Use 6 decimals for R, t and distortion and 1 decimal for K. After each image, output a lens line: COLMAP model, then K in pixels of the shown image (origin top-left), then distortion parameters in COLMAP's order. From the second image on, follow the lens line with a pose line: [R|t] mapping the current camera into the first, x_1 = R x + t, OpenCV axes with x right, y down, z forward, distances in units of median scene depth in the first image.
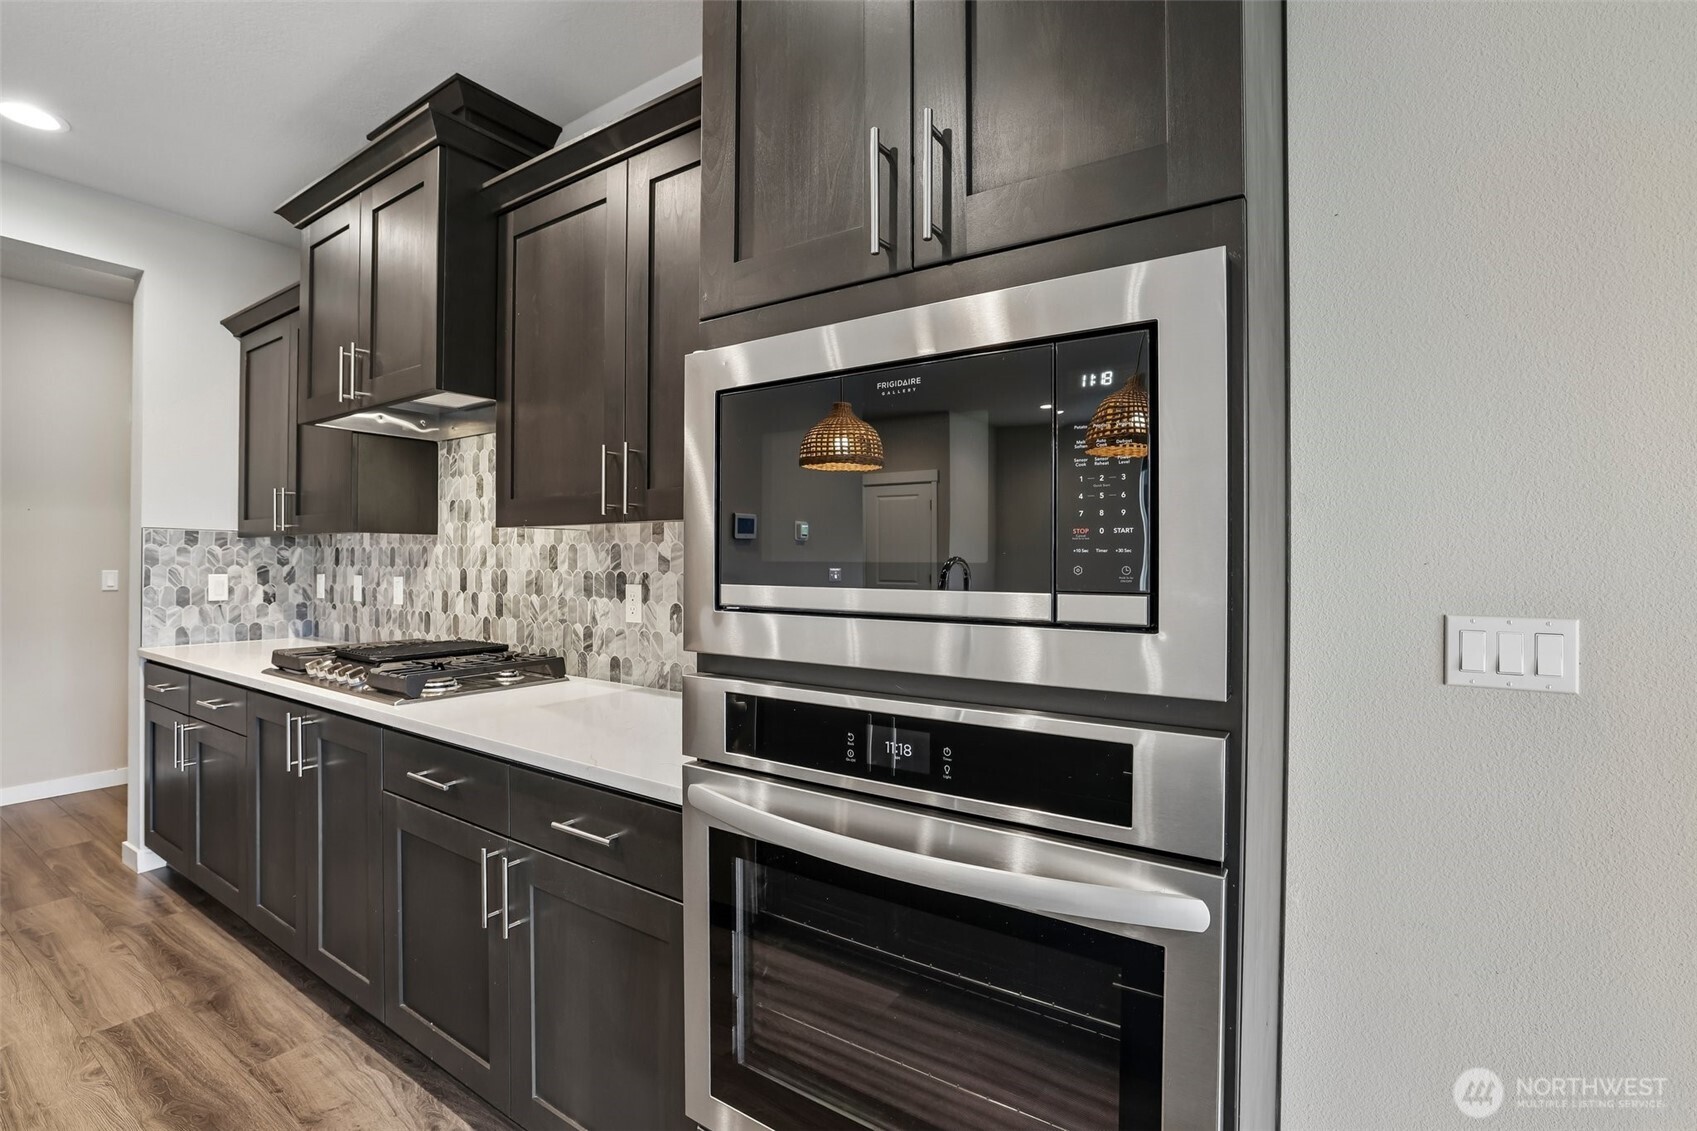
lens RADIAL K [[746.9, 0, 845.1], [0, 746.9, 561.2], [0, 0, 1]] dist [-0.036295, 0.010291]
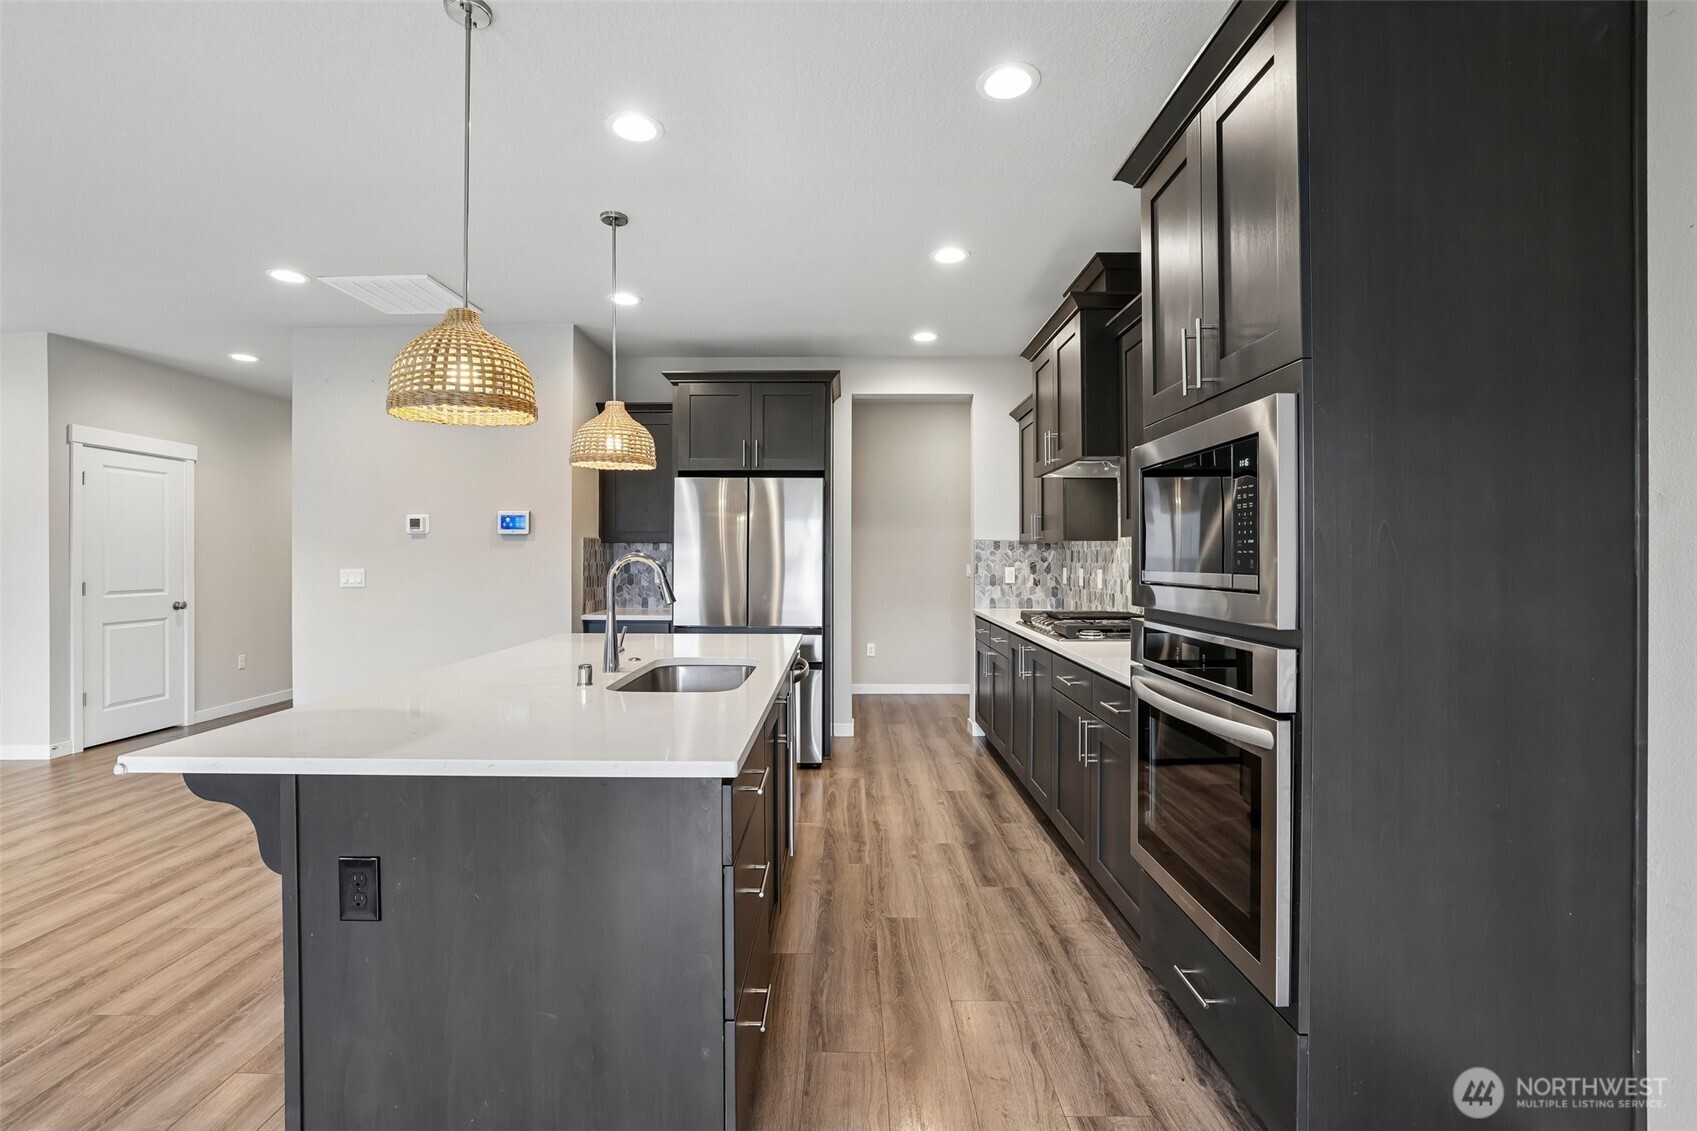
lens RADIAL K [[746.9, 0, 845.1], [0, 746.9, 561.2], [0, 0, 1]] dist [-0.036295, 0.010291]
pose [[0.546497, -0.000873, -0.837461, 0.411190], [0.003364, 0.999994, 0.001153, 0.001309], [0.837455, -0.003447, 0.546496, -0.272865]]
